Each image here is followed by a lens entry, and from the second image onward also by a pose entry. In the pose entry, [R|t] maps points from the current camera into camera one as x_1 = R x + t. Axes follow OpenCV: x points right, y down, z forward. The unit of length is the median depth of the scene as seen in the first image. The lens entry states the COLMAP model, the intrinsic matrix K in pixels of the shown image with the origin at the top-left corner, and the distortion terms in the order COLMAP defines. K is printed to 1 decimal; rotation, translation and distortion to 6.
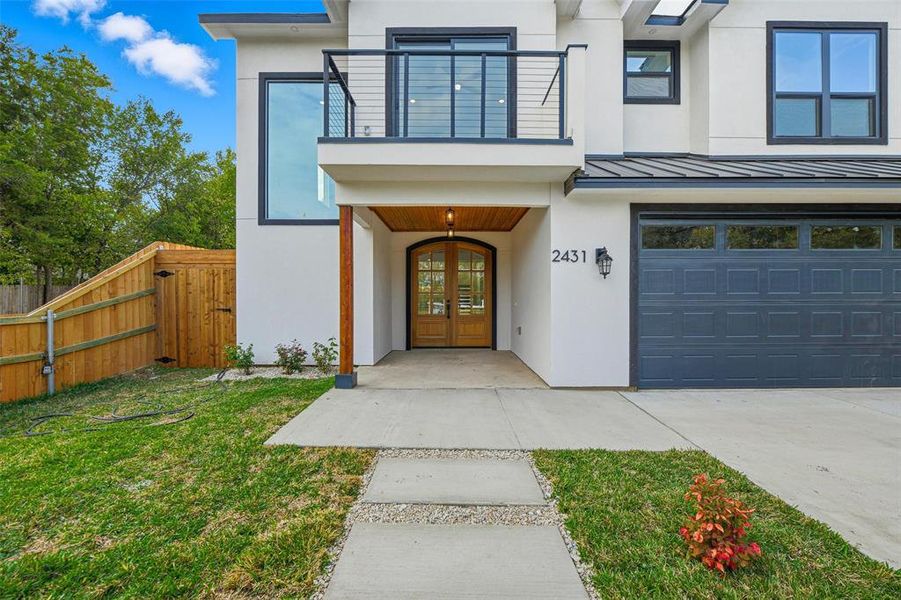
lens RADIAL K [[360.8, 0, 448.7], [0, 360.8, 298.3], [0, 0, 1]] dist [-0.009763, -0.000451]
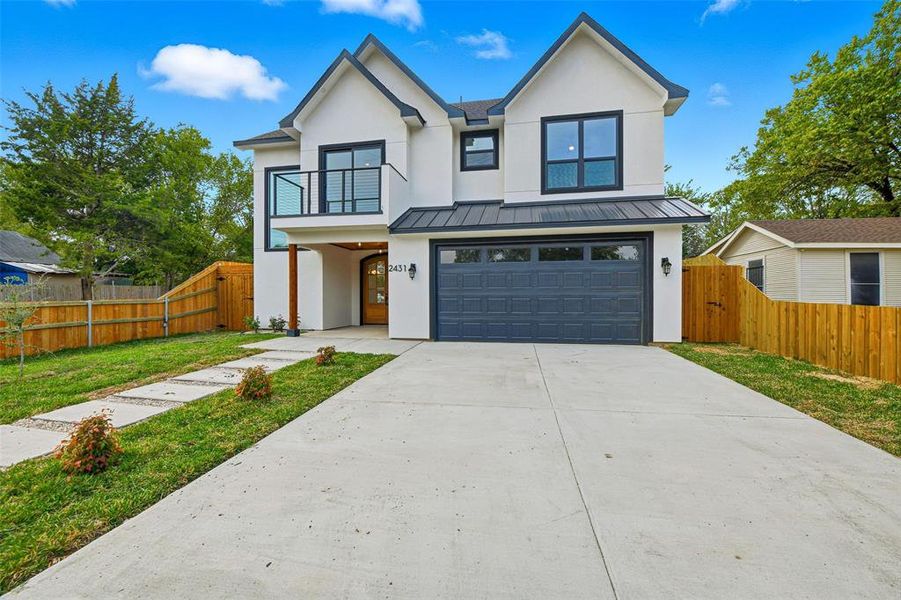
lens RADIAL K [[360.8, 0, 452.8], [0, 360.8, 294.8], [0, 0, 1]] dist [-0.009763, -0.000451]
pose [[0.982375, -0.001775, -0.186910, 0.797583], [0.001243, 0.999995, -0.002963, 0.021778], [0.186915, 0.002679, 0.982373, -0.650414]]
